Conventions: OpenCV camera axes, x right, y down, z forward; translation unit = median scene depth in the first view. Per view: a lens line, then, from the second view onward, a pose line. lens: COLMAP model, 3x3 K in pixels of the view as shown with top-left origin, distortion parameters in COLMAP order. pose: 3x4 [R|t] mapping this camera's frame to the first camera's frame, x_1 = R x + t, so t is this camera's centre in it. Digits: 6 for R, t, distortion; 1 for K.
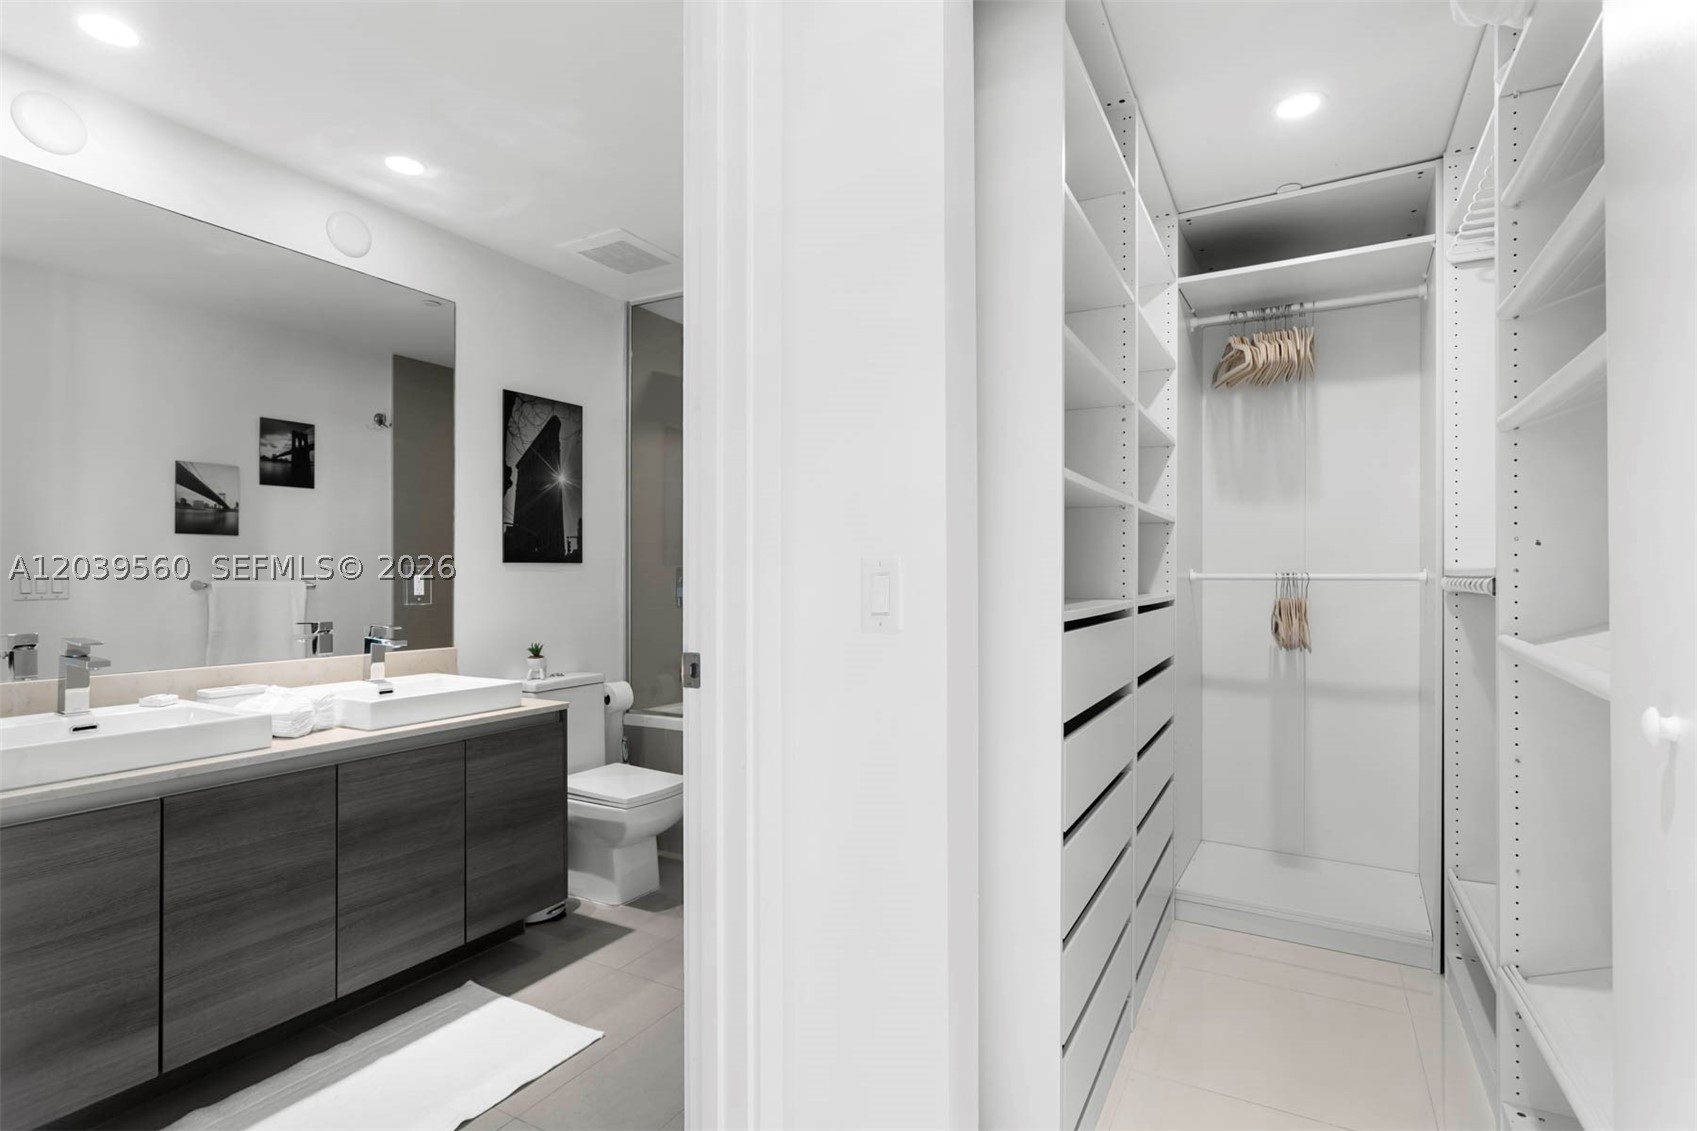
lens RADIAL K [[825.4, 0, 851.0], [0, 825.4, 569.5], [0, 0, 1]] dist [-0.020513, 0.009825]
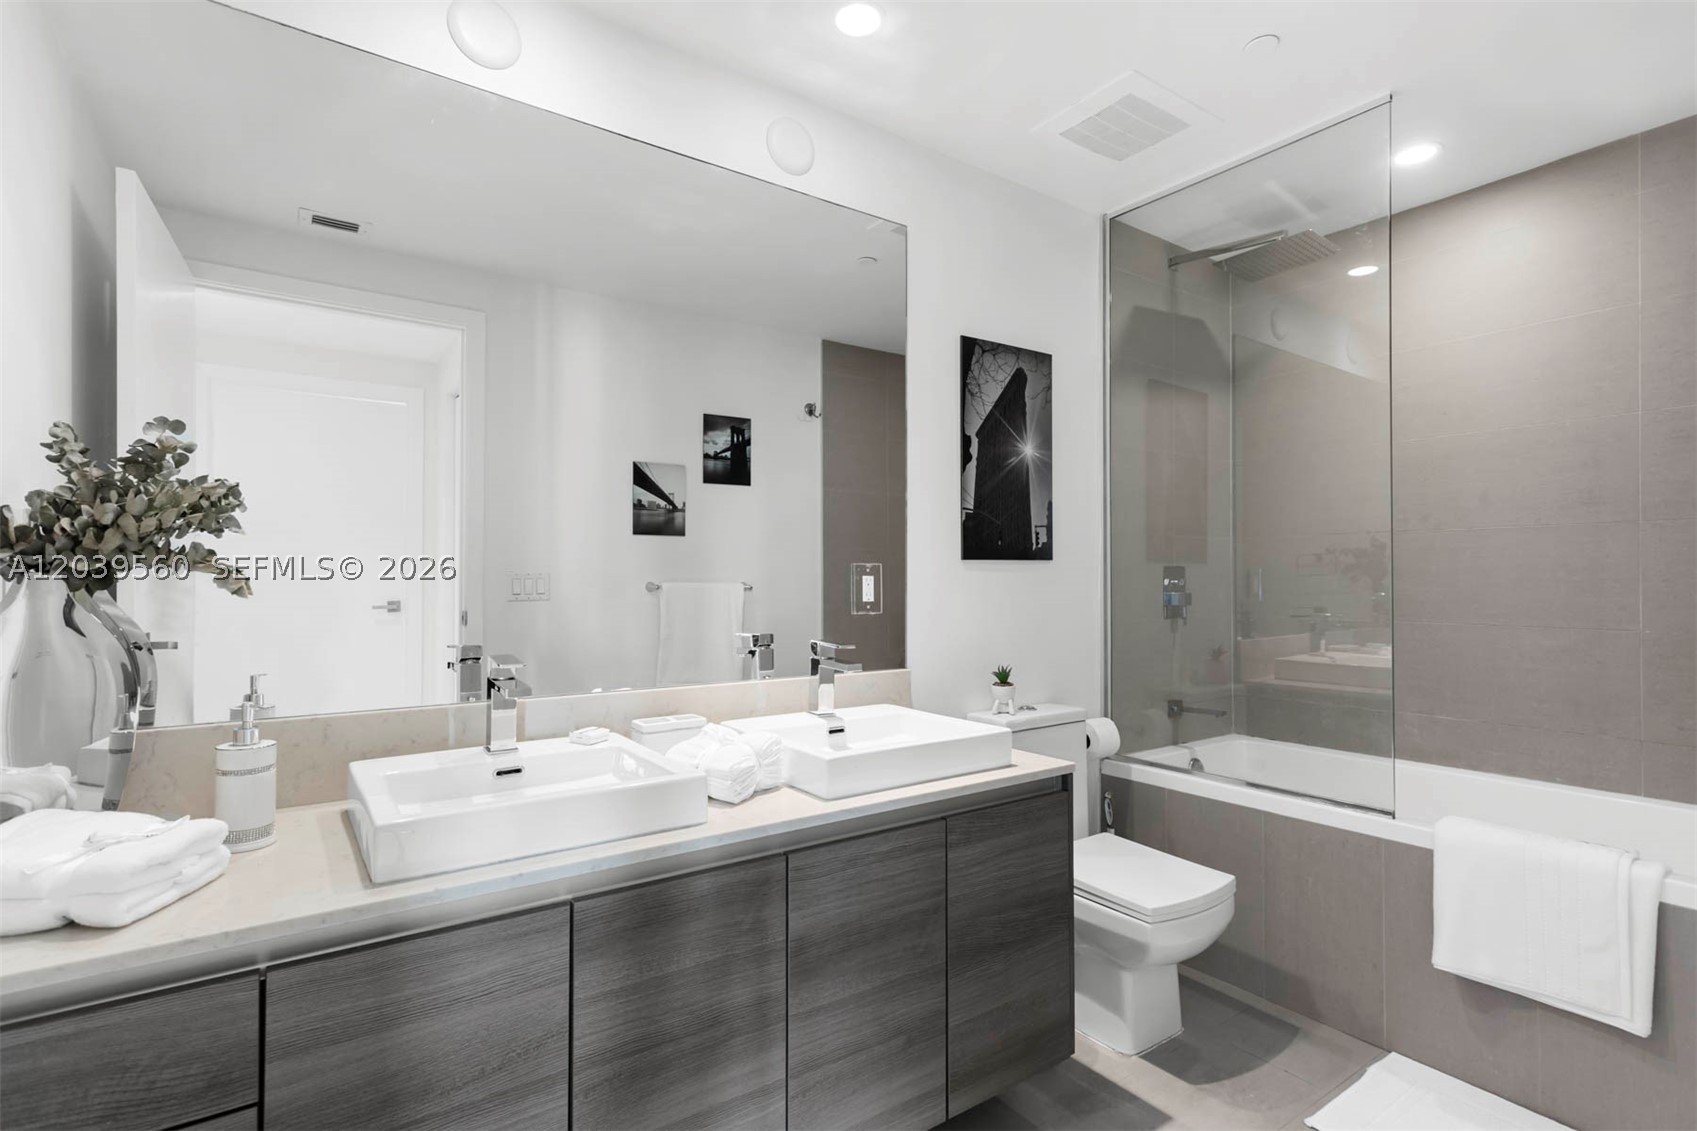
lens RADIAL K [[815.3, 0, 848.5], [0, 815.3, 565.5], [0, 0, 1]] dist [-0.003070, -0.000124]
pose [[0.897702, -0.006477, -0.440555, -0.177199], [0.003573, 0.999966, -0.007421, 0.002174], [0.440588, 0.005088, 0.897695, 0.259941]]
